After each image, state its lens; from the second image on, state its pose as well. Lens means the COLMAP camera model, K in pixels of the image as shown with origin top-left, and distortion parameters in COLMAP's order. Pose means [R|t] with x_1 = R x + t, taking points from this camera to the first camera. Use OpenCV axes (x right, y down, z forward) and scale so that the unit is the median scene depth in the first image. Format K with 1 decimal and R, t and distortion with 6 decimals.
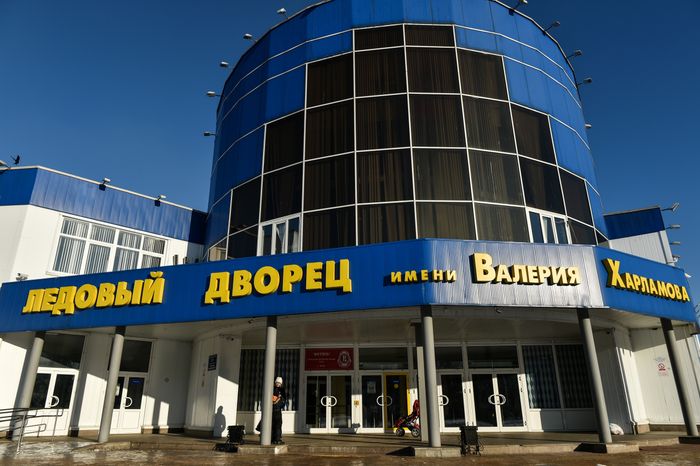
lens RADIAL K [[475.3, 0, 350.0], [0, 475.3, 233.0], [0, 0, 1]] dist [-0.011458, 0.000653]
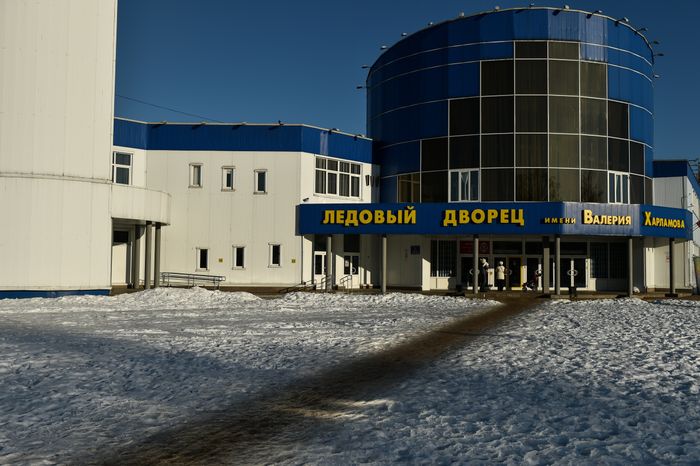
lens RADIAL K [[737.2, 0, 350.0], [0, 737.2, 233.0], [0, 0, 1]] dist [-0.016735, 0.011250]
pose [[0.994842, 0.021555, 0.099116, -0.831220], [-0.051251, 0.950067, 0.307807, -0.618129], [-0.087533, -0.311299, 0.946272, -1.539429]]
